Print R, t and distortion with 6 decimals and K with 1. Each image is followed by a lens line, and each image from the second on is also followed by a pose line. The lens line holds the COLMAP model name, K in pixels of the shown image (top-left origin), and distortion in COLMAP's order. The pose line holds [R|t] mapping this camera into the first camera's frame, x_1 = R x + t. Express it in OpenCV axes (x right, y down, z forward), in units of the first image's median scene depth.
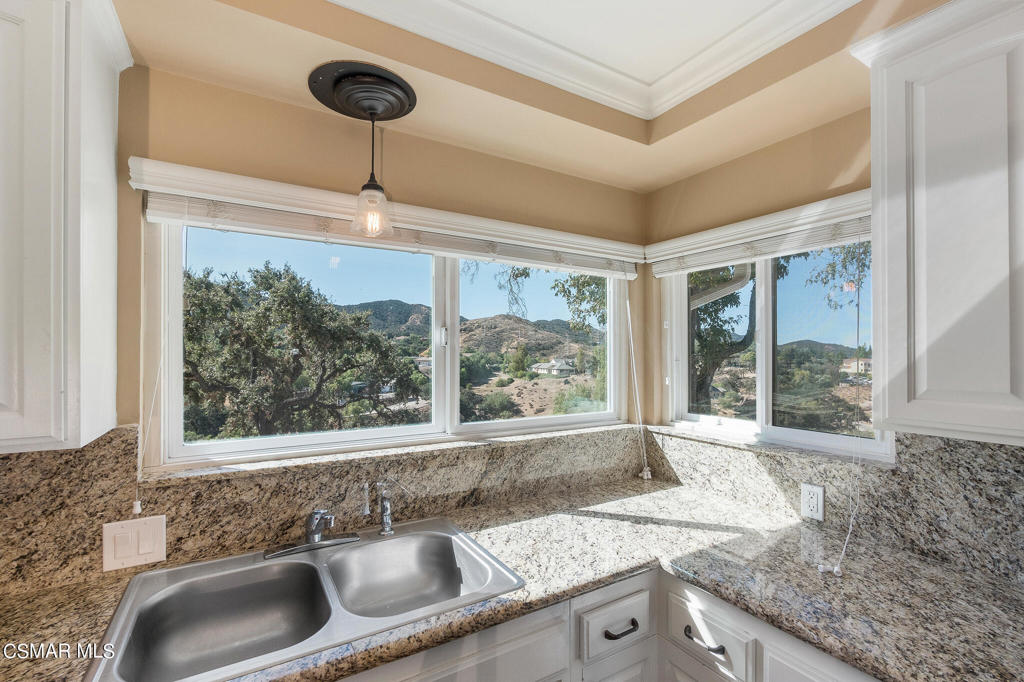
lens RADIAL K [[443.1, 0, 558.1], [0, 443.1, 355.6], [0, 0, 1]] dist [0.005335, 0.001254]
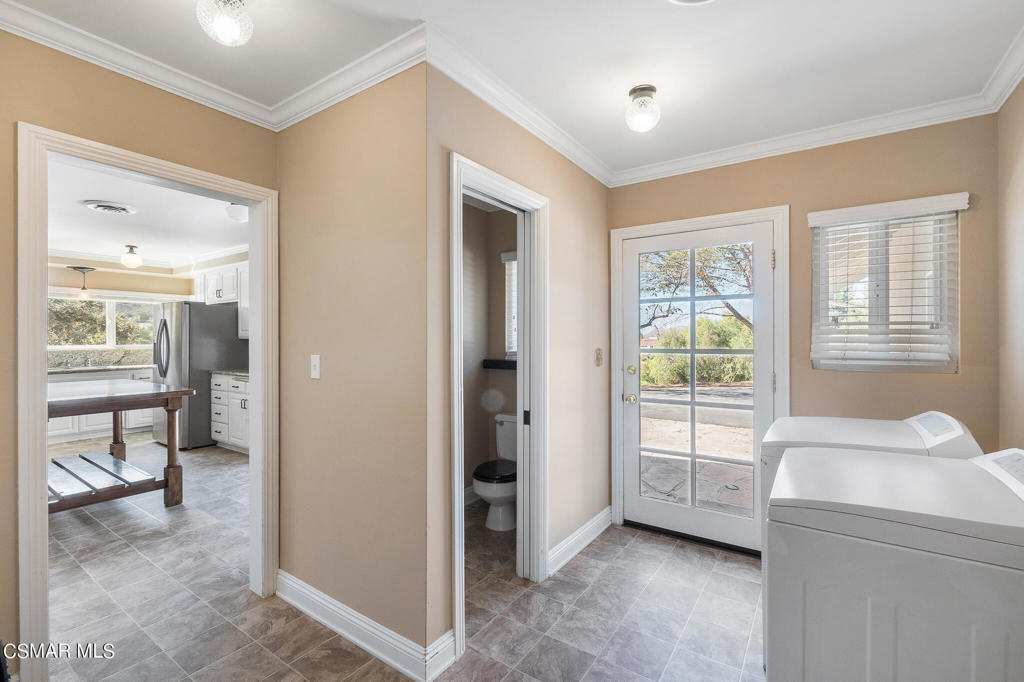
lens RADIAL K [[443.1, 0, 514.4], [0, 443.1, 341.5], [0, 0, 1]] dist [0.005335, 0.001254]
pose [[0.944569, 0.001118, 0.328312, 1.502682], [-0.001961, 0.999996, 0.002235, 0.097354], [-0.328308, -0.002754, 0.944567, -3.186411]]
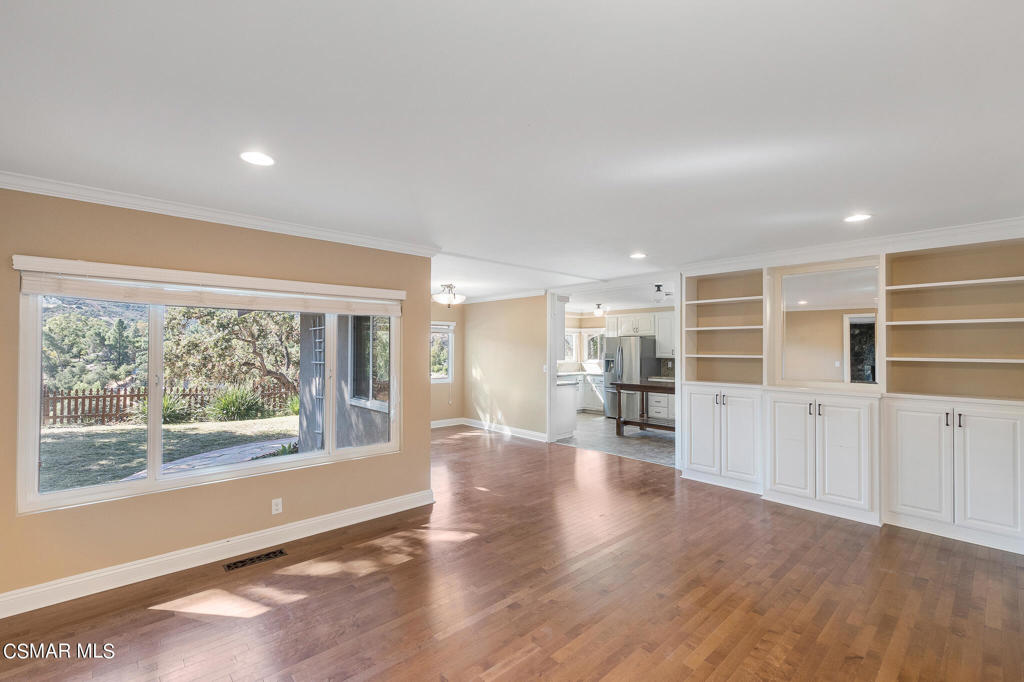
lens RADIAL K [[443.1, 0, 545.3], [0, 443.1, 347.3], [0, 0, 1]] dist [0.005335, 0.001254]
pose [[0.987707, 0.005460, 0.156223, -1.114197], [-0.004475, 0.999968, -0.006654, 0.015837], [-0.156255, 0.005873, 0.987699, -4.447007]]
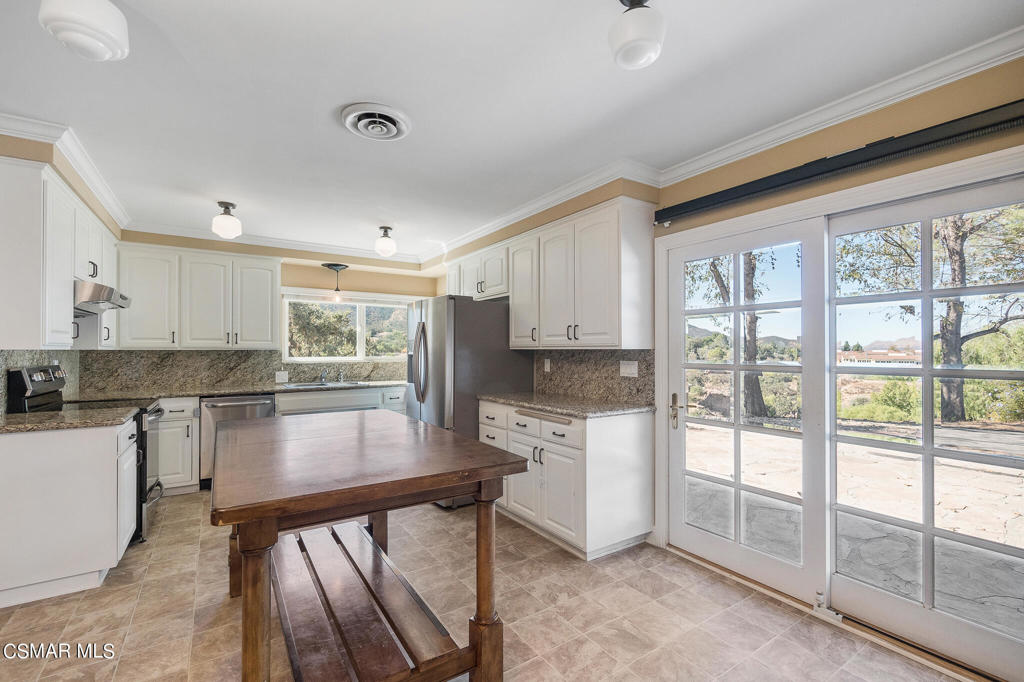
lens RADIAL K [[443.1, 0, 523.7], [0, 443.1, 351.7], [0, 0, 1]] dist [0.005335, 0.001254]
pose [[0.999452, 0.003341, -0.032922, 0.899084], [-0.003349, 0.999994, -0.000179, 0.102120], [0.032921, 0.000289, 0.999458, -1.893772]]
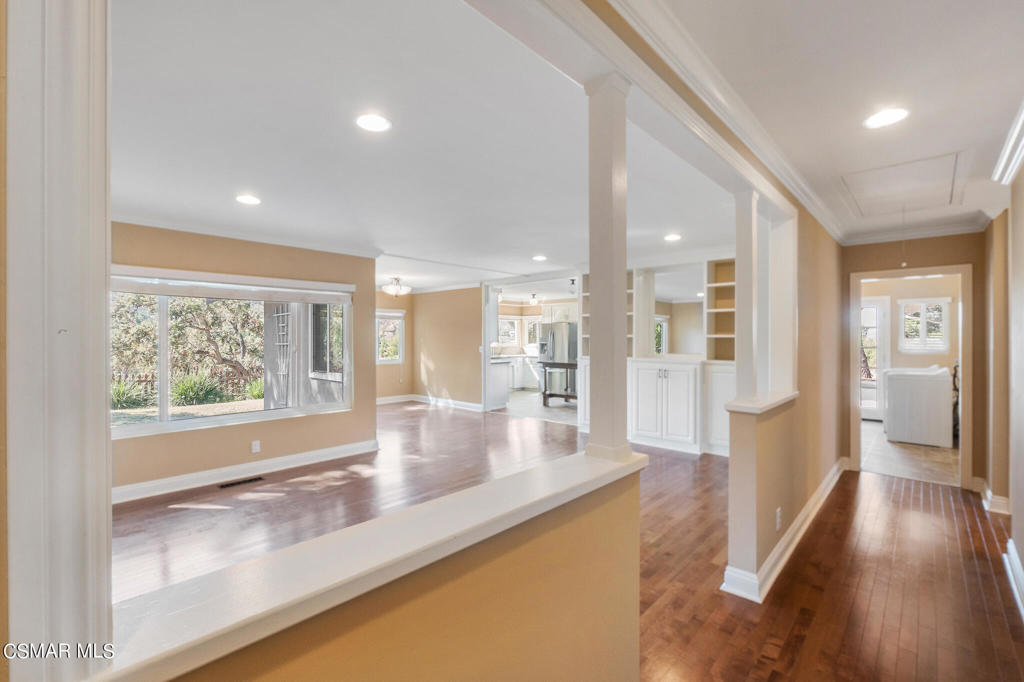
lens RADIAL K [[443.1, 0, 540.1], [0, 443.1, 342.7], [0, 0, 1]] dist [0.005335, 0.001254]
pose [[0.974605, 0.000365, 0.223931, -0.946732], [-0.002146, 0.999968, 0.007711, 0.066881], [-0.223921, -0.007996, 0.974575, -5.155655]]
